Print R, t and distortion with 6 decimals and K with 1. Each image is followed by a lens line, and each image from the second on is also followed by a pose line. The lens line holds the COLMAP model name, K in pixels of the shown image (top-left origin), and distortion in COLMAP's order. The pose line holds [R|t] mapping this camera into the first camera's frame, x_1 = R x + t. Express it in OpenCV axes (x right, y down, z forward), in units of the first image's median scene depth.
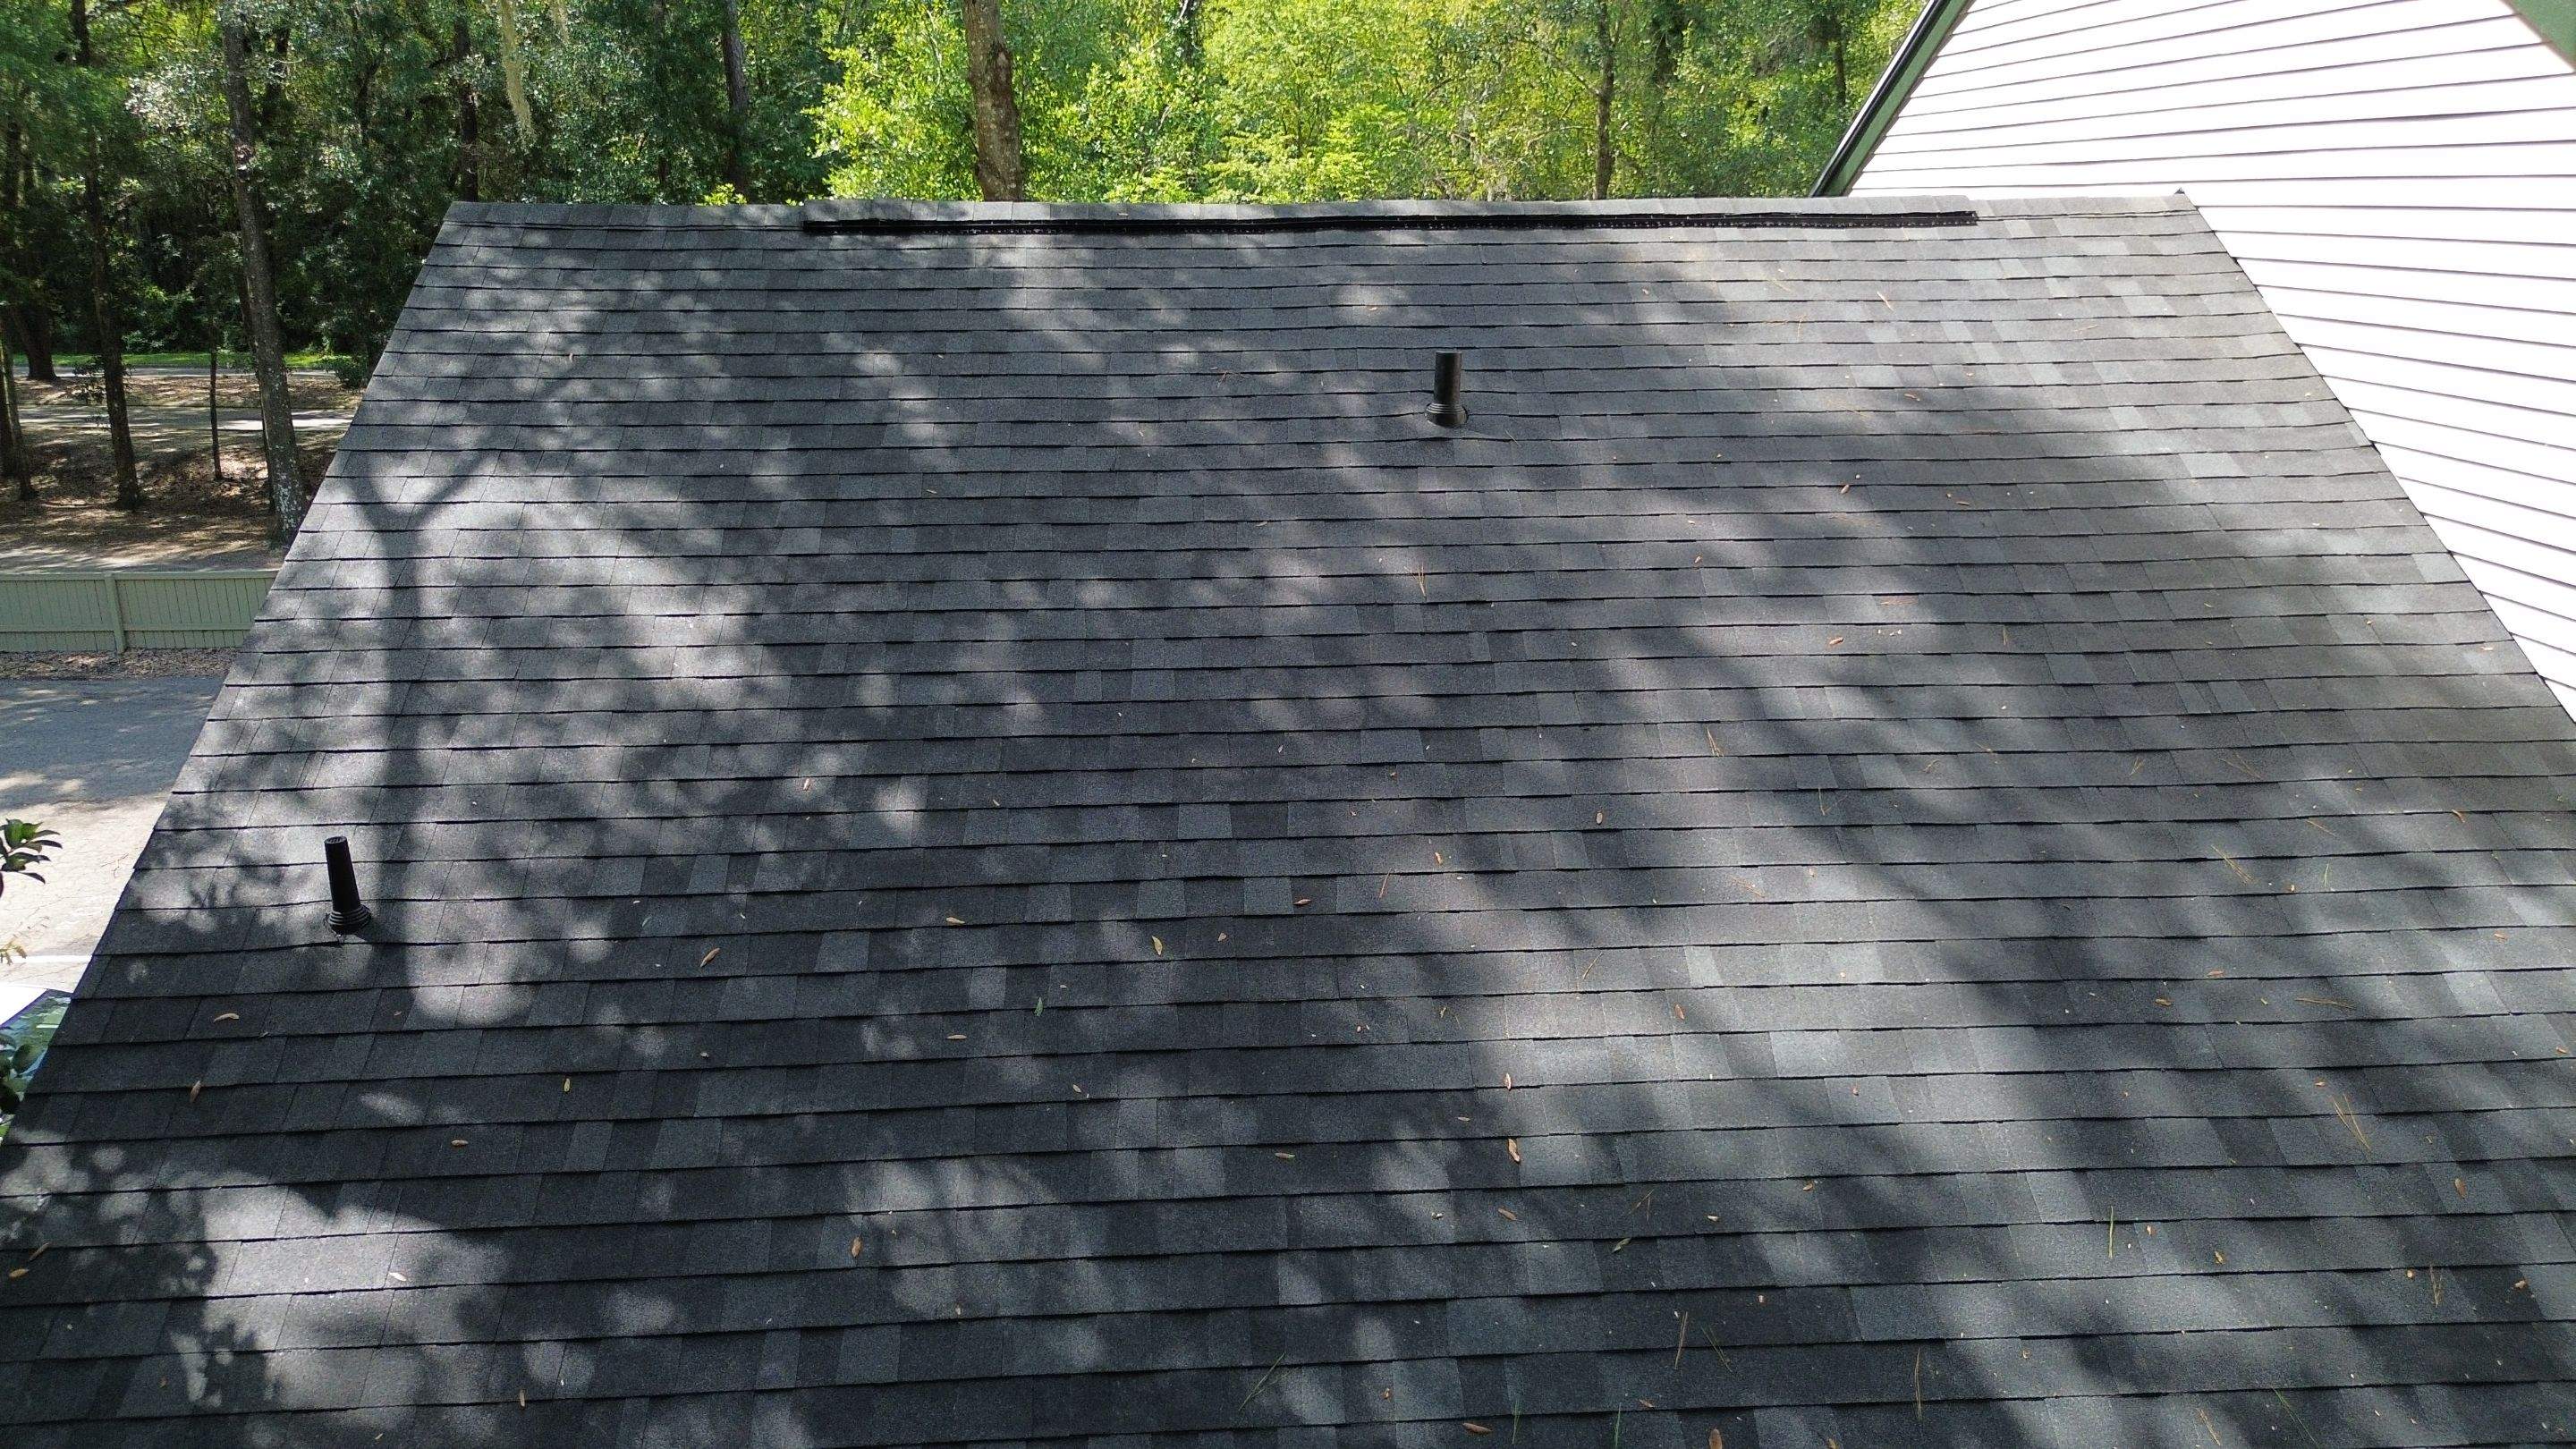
lens RADIAL K [[1838.2, 0, 1307.3], [0, 1838.2, 724.0], [0, 0, 1]] dist [0.044636, -0.031431]
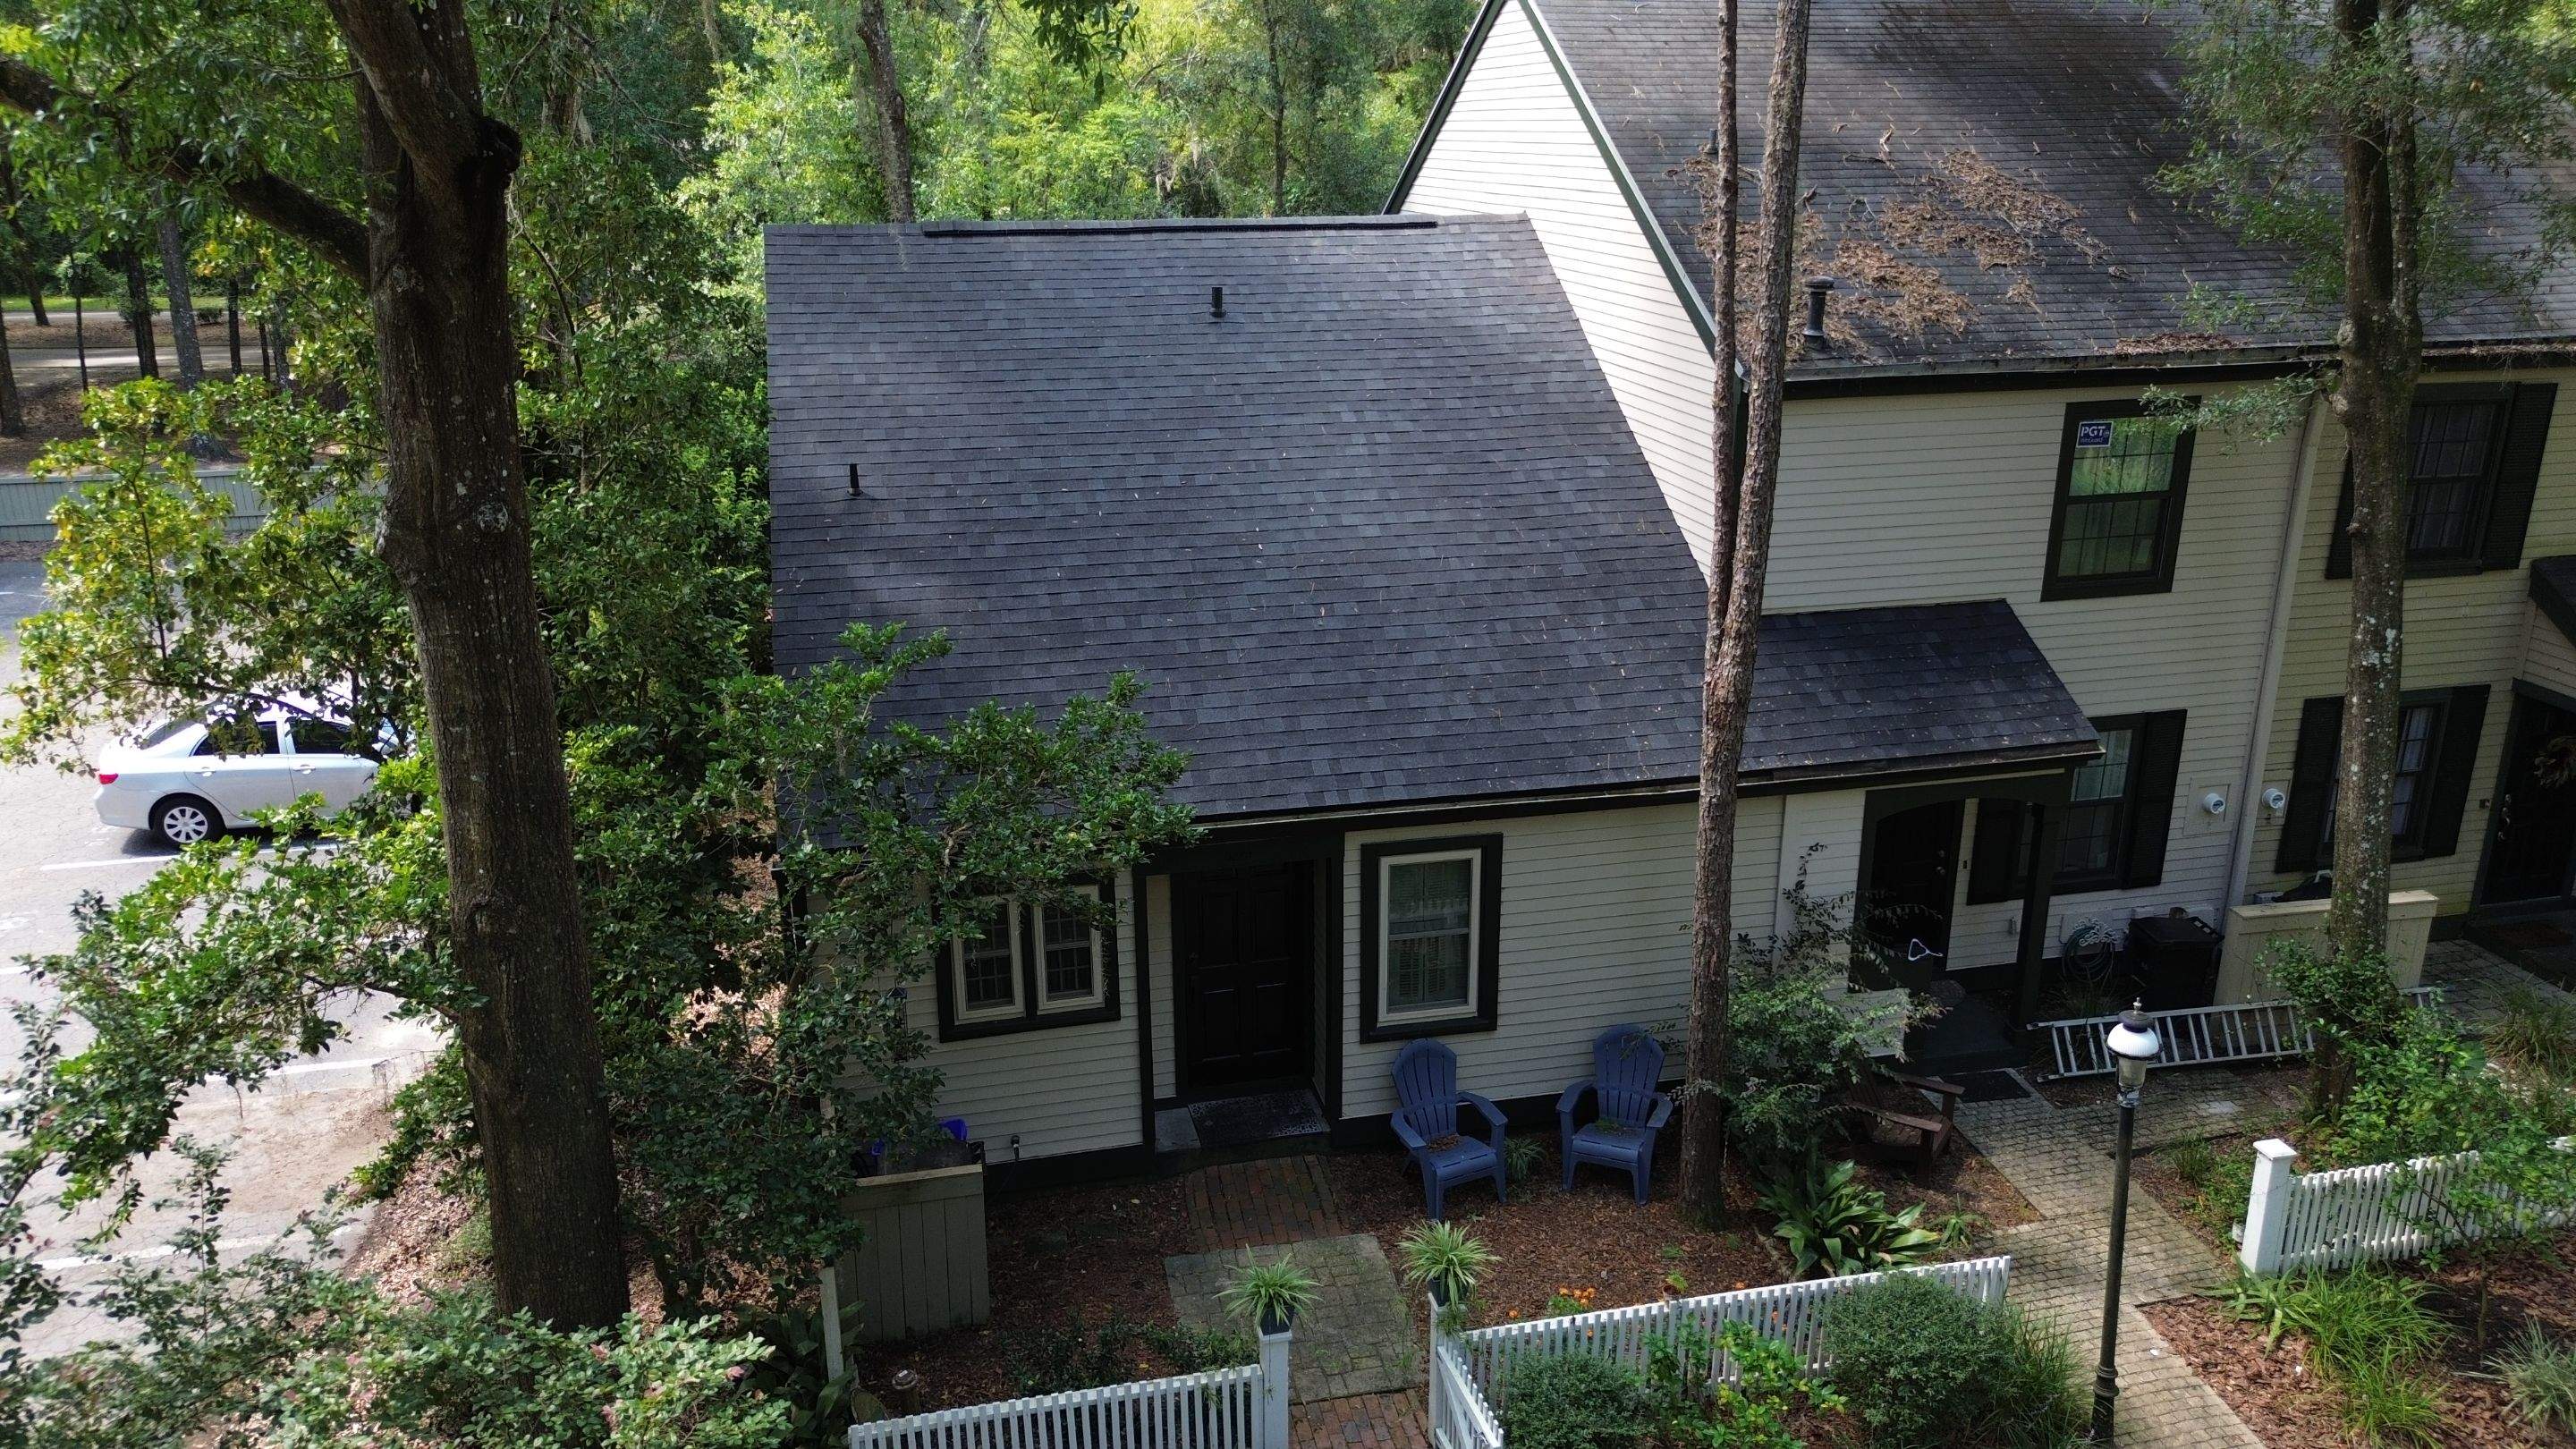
lens RADIAL K [[1838.2, 0, 1290.6], [0, 1838.2, 737.4], [0, 0, 1]] dist [0.044636, -0.031431]
pose [[0.988070, -0.050843, 0.145371, -0.190831], [0.044364, 0.997887, 0.047469, 0.254418], [-0.147477, -0.040454, 0.988238, -1.310097]]
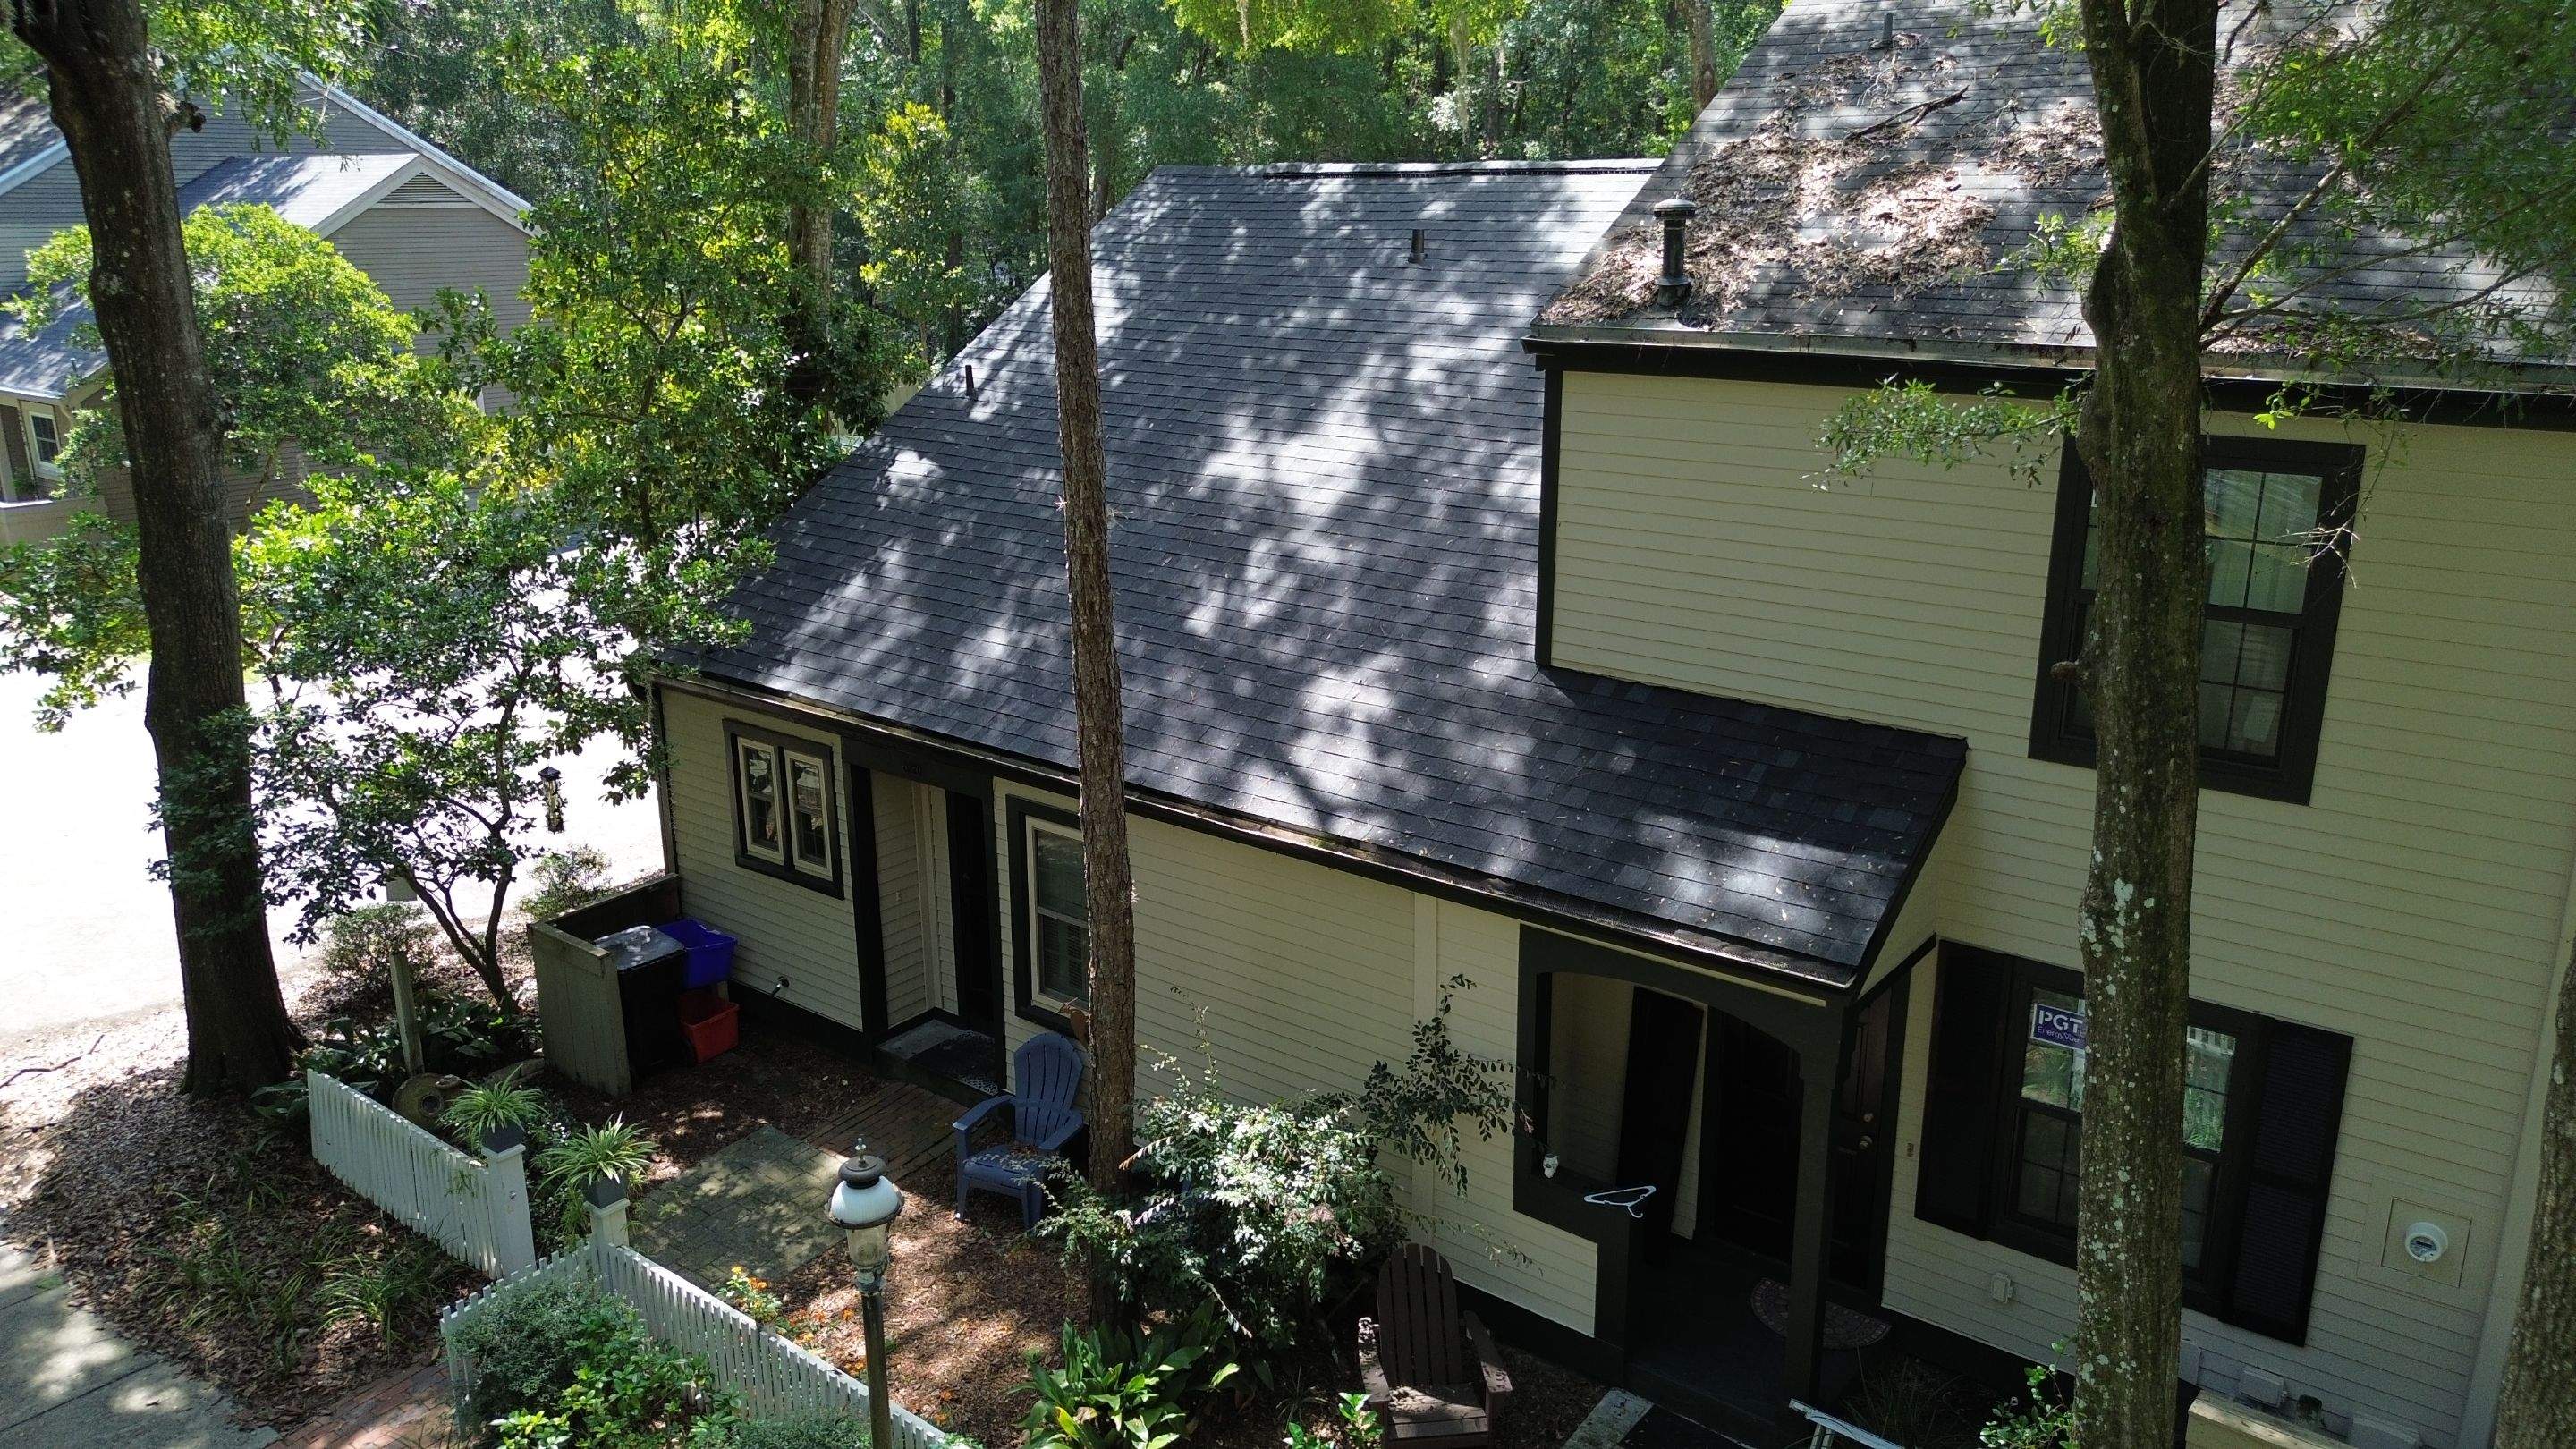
lens RADIAL K [[1838.2, 0, 1287.7], [0, 1838.2, 728.8], [0, 0, 1]] dist [0.044636, -0.031431]
pose [[0.742860, 0.190319, -0.641823, 1.337760], [-0.183563, 0.979900, 0.078109, 0.214385], [0.643788, 0.059791, 0.762864, -0.670251]]
